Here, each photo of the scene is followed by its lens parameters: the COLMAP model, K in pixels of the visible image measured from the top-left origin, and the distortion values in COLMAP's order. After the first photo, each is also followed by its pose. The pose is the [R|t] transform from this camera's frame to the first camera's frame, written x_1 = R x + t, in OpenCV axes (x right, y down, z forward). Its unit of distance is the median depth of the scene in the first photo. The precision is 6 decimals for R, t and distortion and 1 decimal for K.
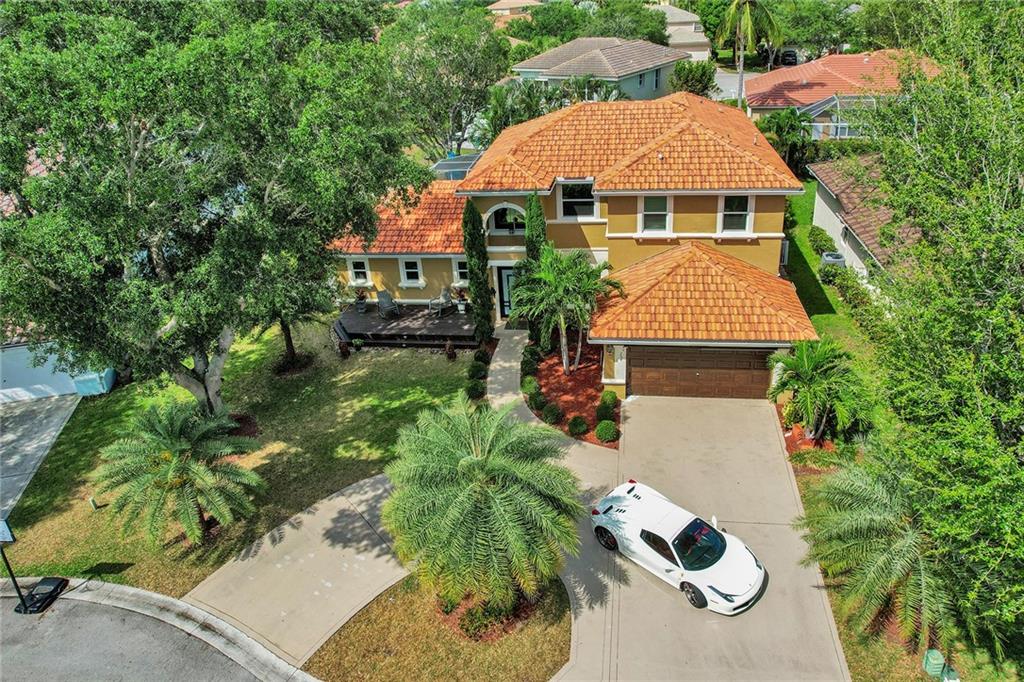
lens RADIAL K [[705.7, 0, 517.6], [0, 705.7, 308.4], [0, 0, 1]] dist [-0.091002, 0.077032]
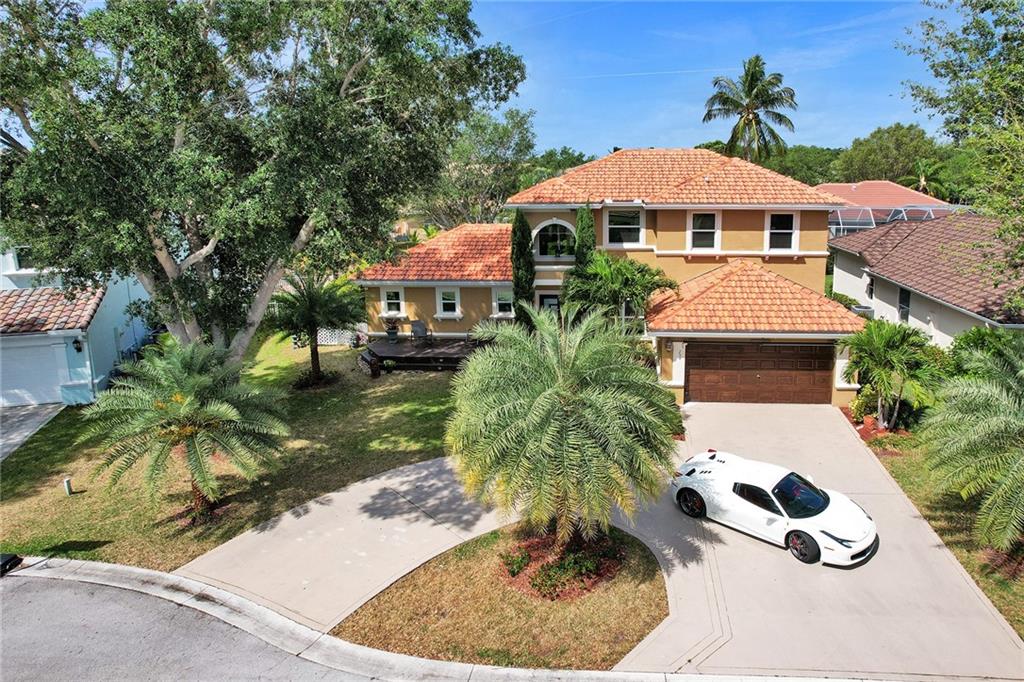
lens RADIAL K [[682.7, 0, 580.8], [0, 682.7, 306.8], [0, 0, 1]] dist [-0.082027, 0.049162]
pose [[0.994721, 0.034836, 0.096527, -0.079558], [-0.010445, 0.970102, -0.242472, 0.234774], [-0.102087, 0.240183, 0.965345, 0.107627]]
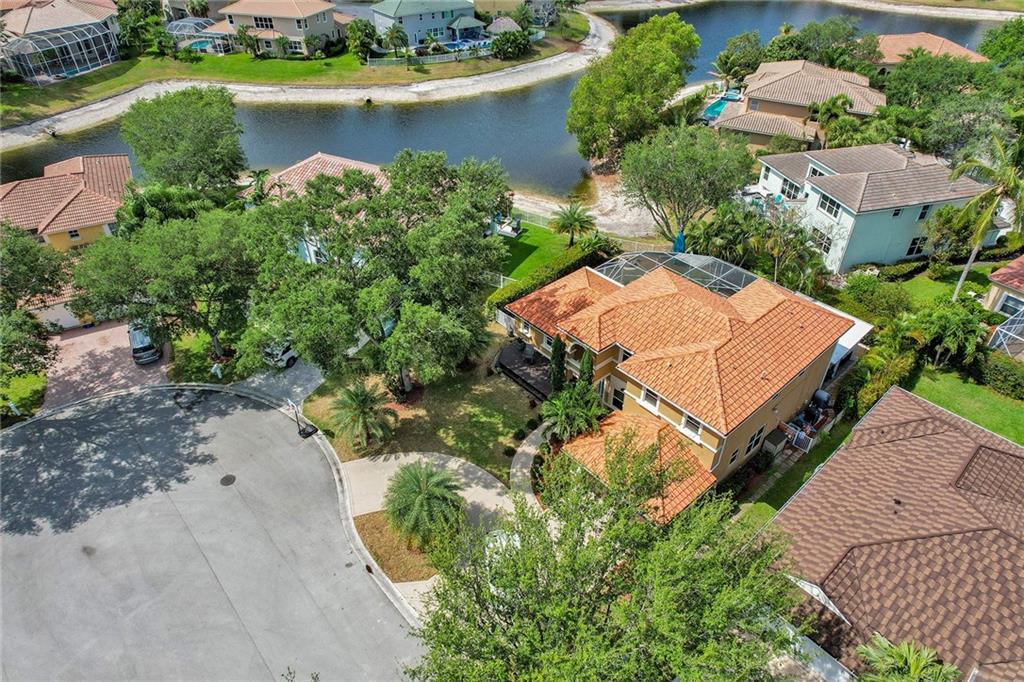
lens RADIAL K [[644.5, 0, 512.0], [0, 644.5, 341.0], [0, 0, 1]] dist [-0.079907, 0.070929]
pose [[0.766049, 0.440152, -0.468439, 0.635577], [-0.318911, 0.893003, 0.317555, -0.660904], [0.558090, -0.093872, 0.824453, -0.362157]]
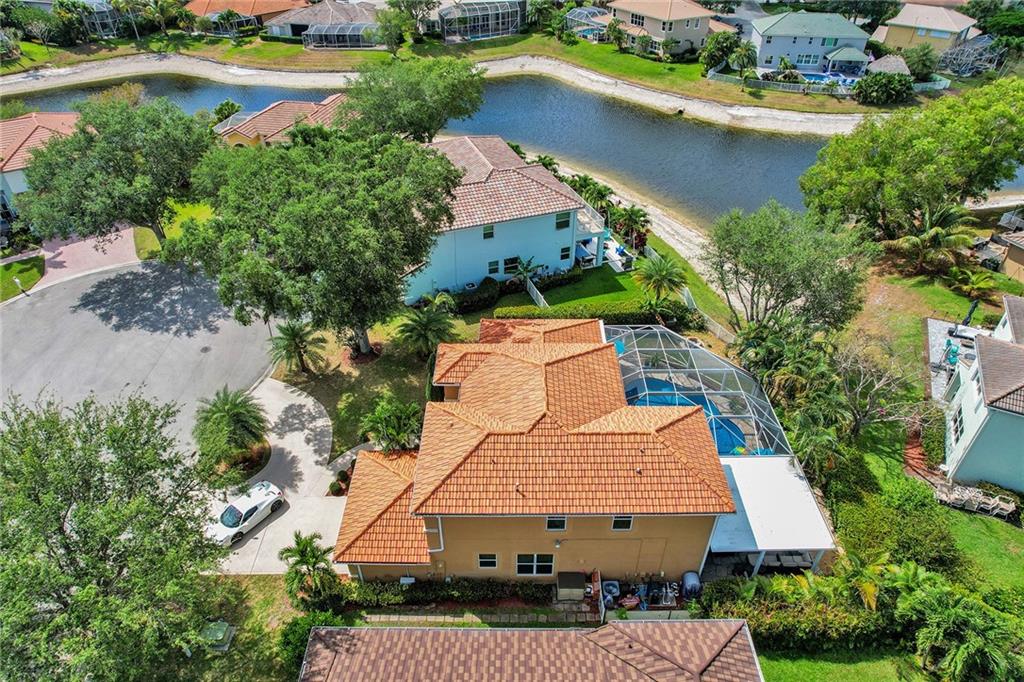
lens RADIAL K [[644.5, 0, 512.0], [0, 644.5, 341.0], [0, 0, 1]] dist [-0.079907, 0.070929]
pose [[0.149910, 0.647597, -0.747091, 1.174803], [-0.431808, 0.722638, 0.539755, -1.183622], [0.889420, 0.241685, 0.387969, 0.642514]]
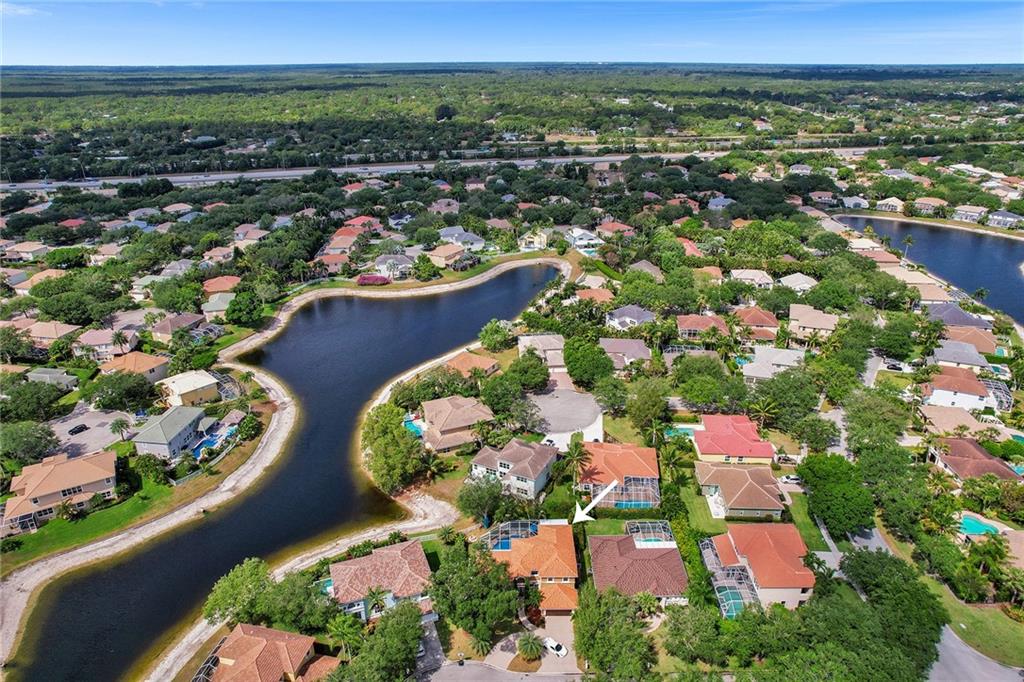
lens RADIAL K [[644.5, 0, 512.0], [0, 644.5, 341.0], [0, 0, 1]] dist [-0.079907, 0.070929]
pose [[0.987571, -0.007149, 0.157010, -0.893995], [0.012377, 0.999400, -0.032345, -1.925146], [-0.156685, 0.033887, 0.987067, -4.040236]]
